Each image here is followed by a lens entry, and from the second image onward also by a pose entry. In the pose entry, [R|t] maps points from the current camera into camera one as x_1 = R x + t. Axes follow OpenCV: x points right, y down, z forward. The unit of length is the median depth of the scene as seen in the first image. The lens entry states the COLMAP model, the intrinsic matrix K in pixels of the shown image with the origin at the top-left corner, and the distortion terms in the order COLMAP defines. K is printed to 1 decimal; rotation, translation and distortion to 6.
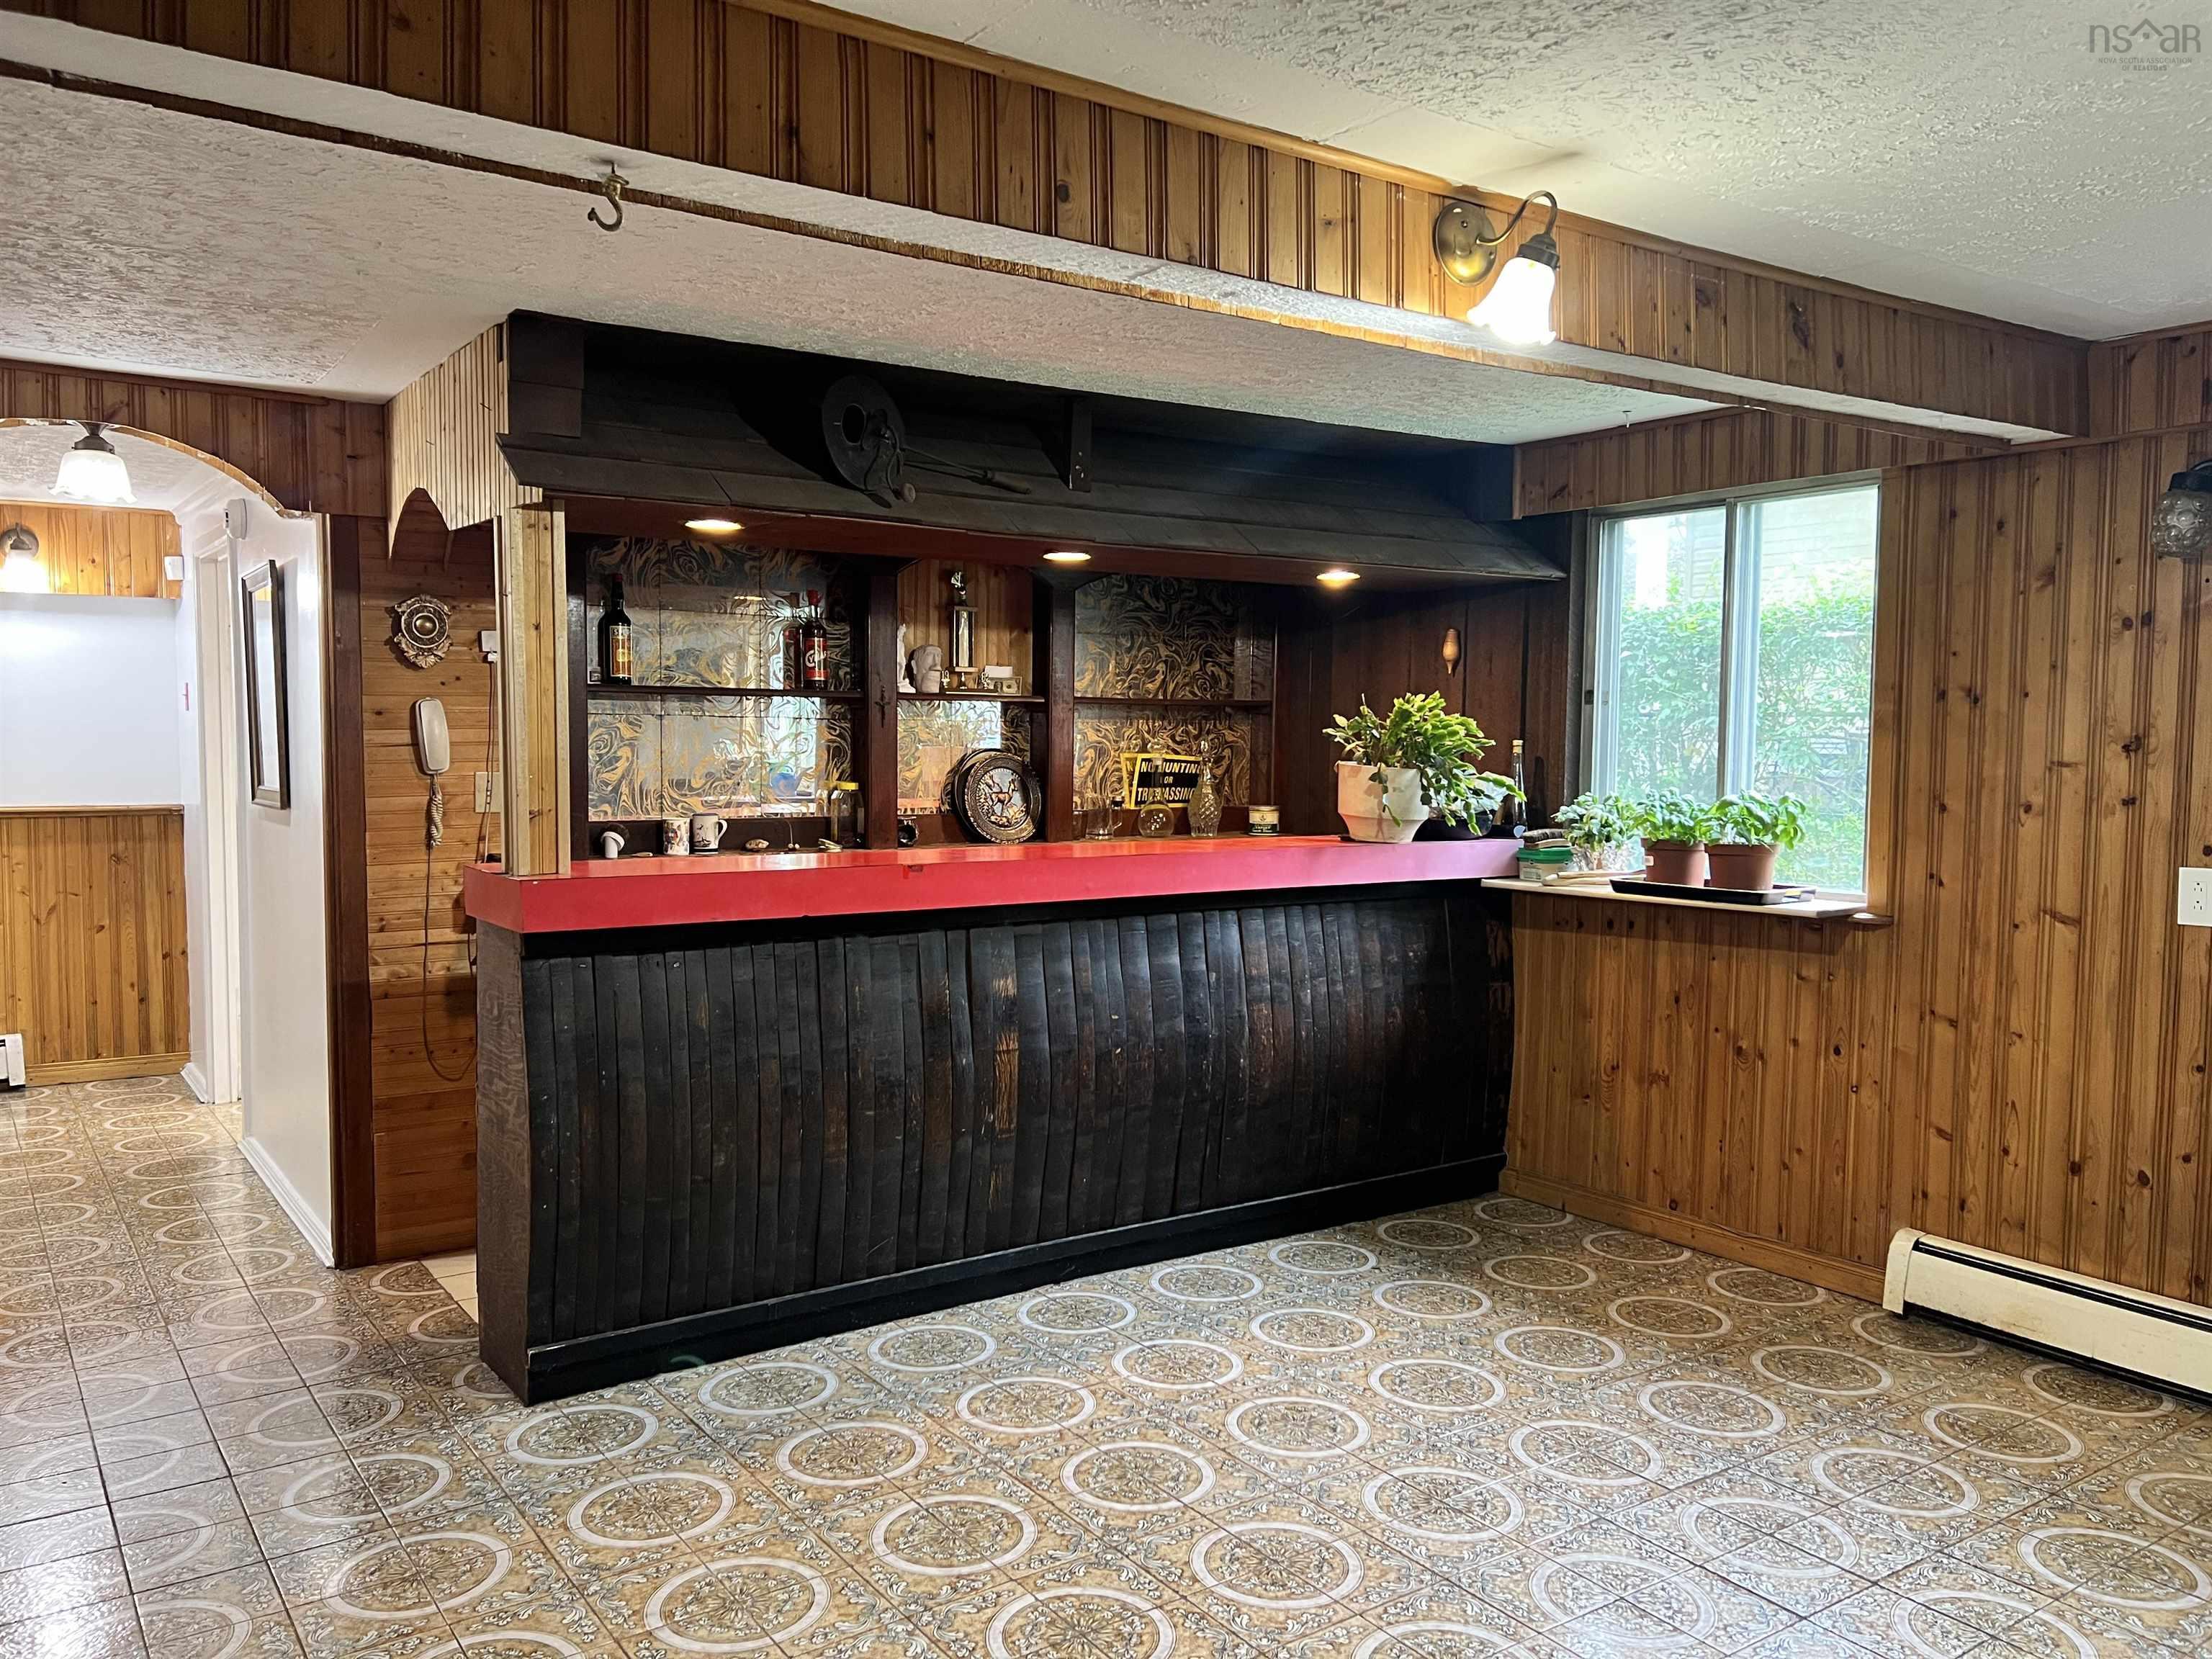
lens RADIAL K [[1663.0, 0, 1103.2], [0, 1663.0, 831.0], [0, 0, 1]] dist [0.064762, -0.041467]
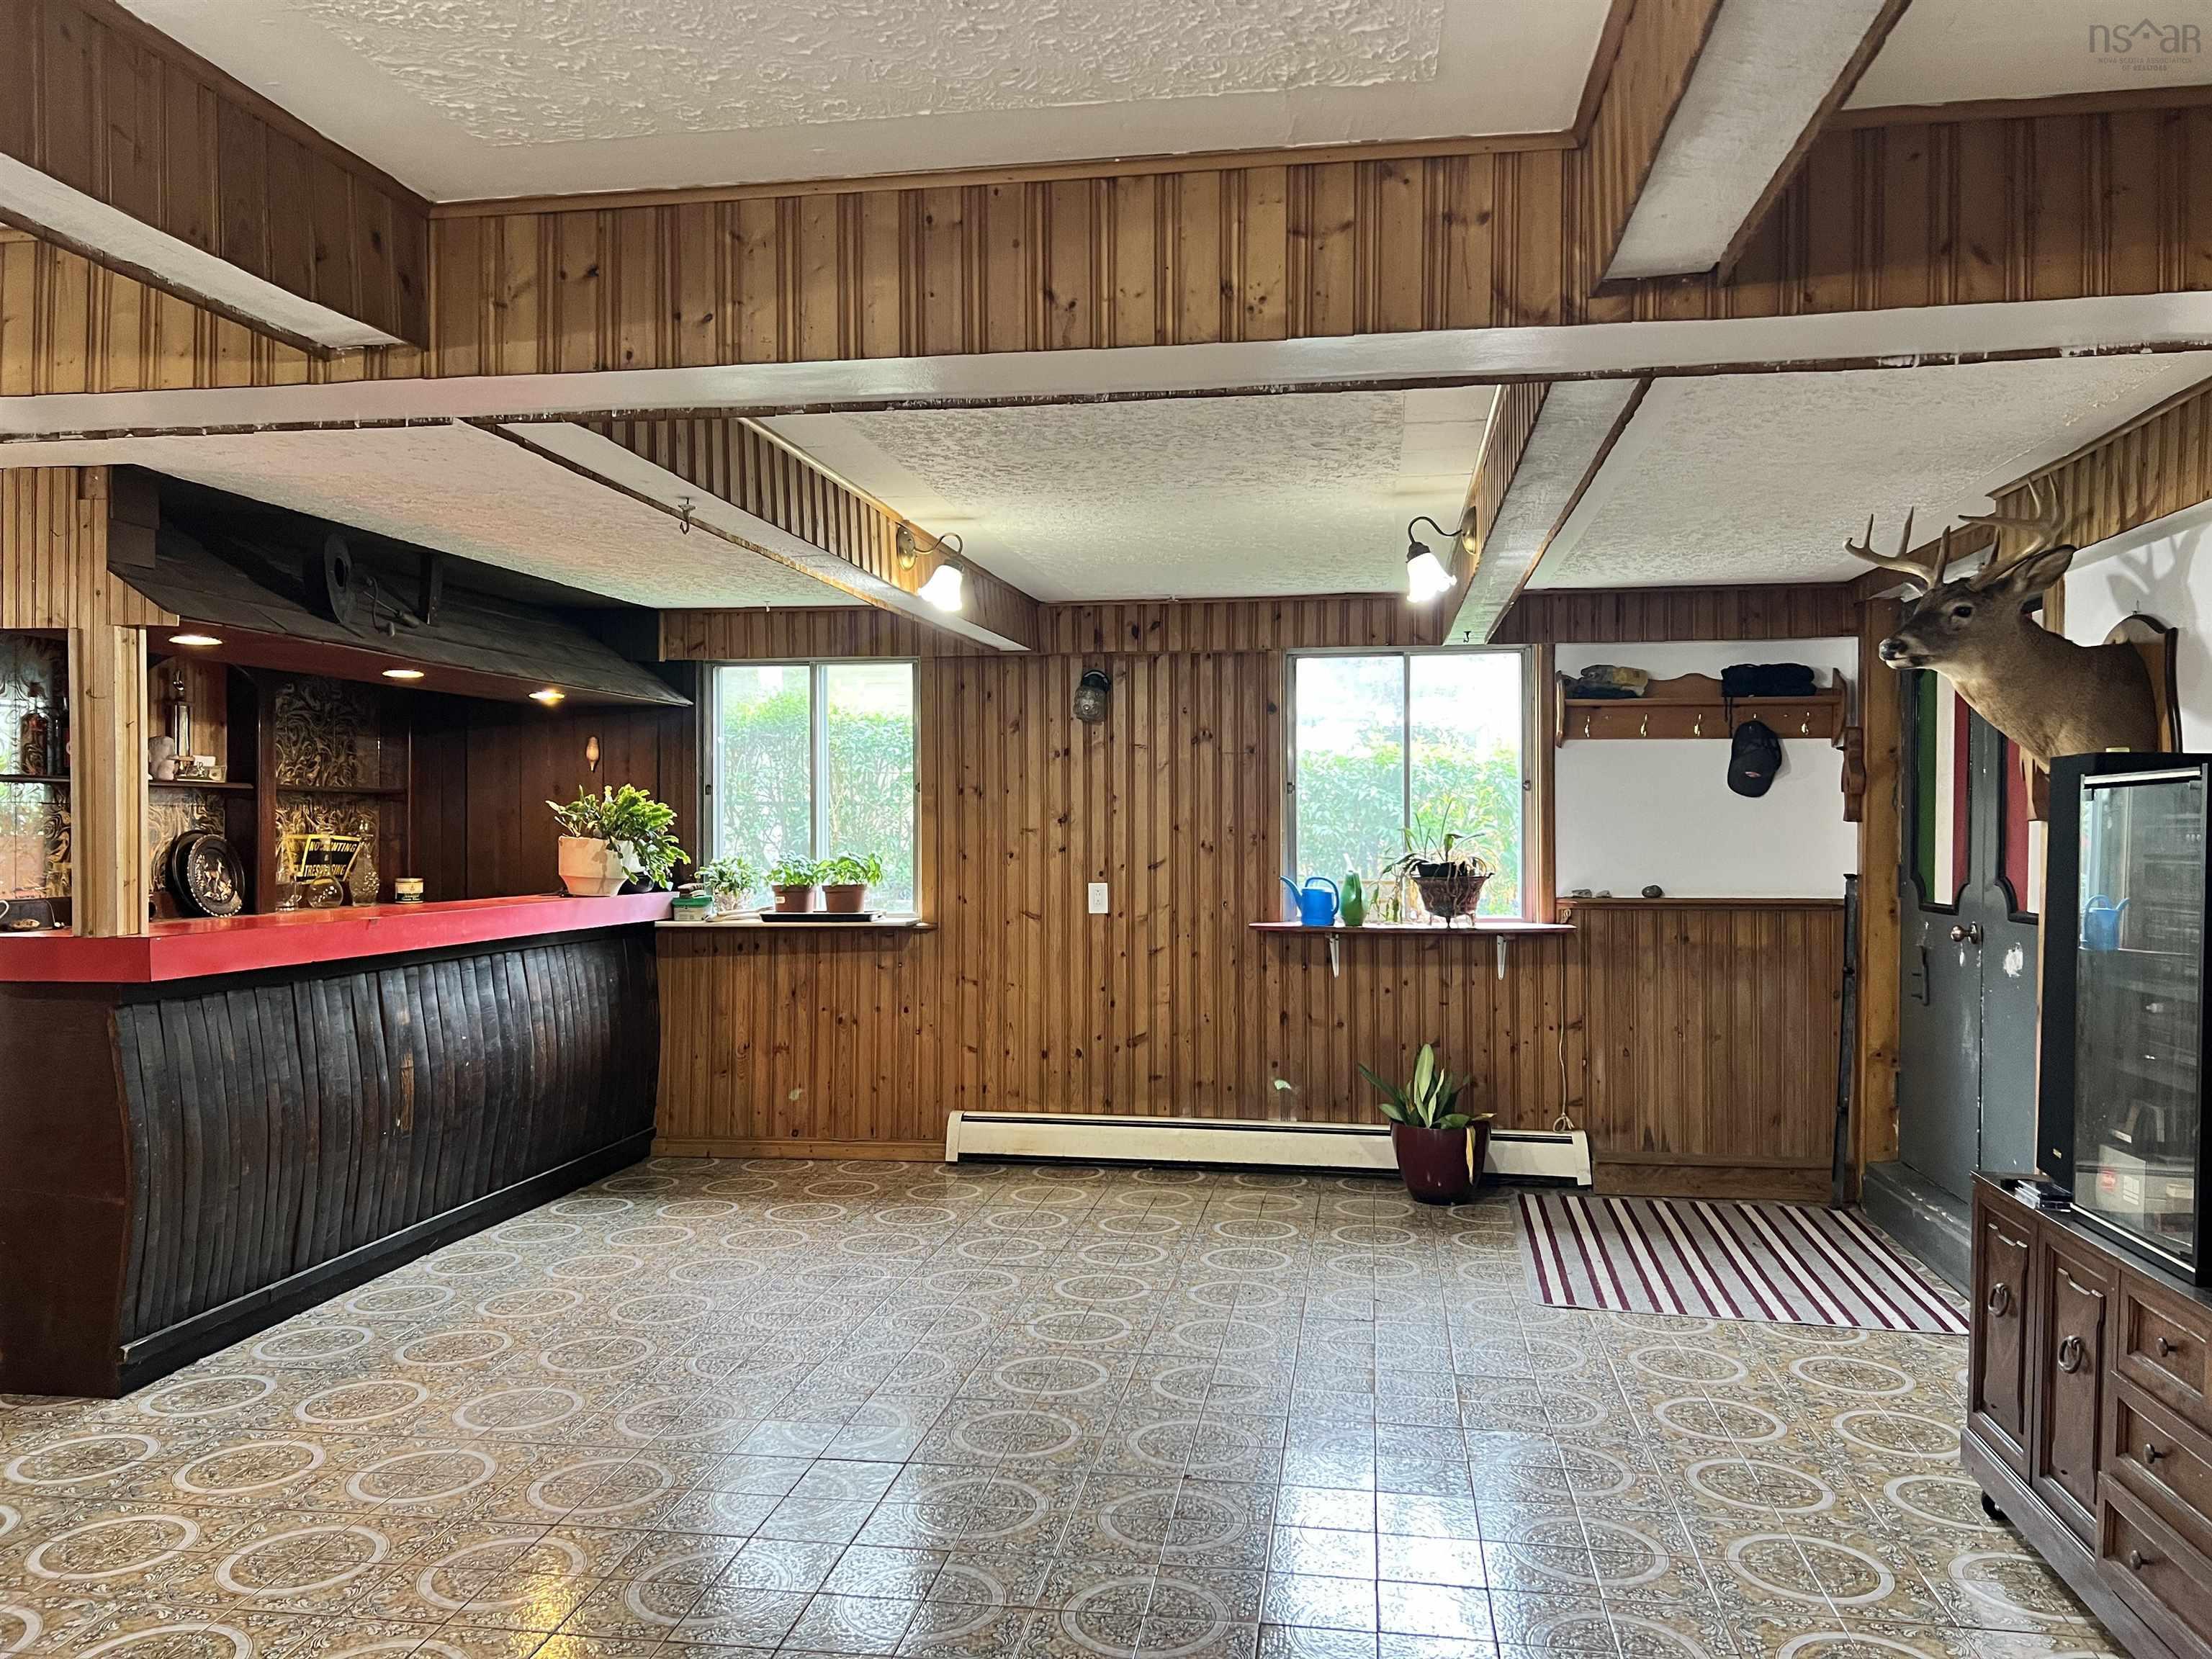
lens RADIAL K [[1663.0, 0, 1112.8], [0, 1663.0, 822.8], [0, 0, 1]] dist [0.064762, -0.041467]
pose [[0.695494, -0.007961, 0.718488, -0.591200], [0.049058, 0.998131, -0.036428, 0.019925], [-0.716856, 0.060583, 0.694585, -0.270255]]
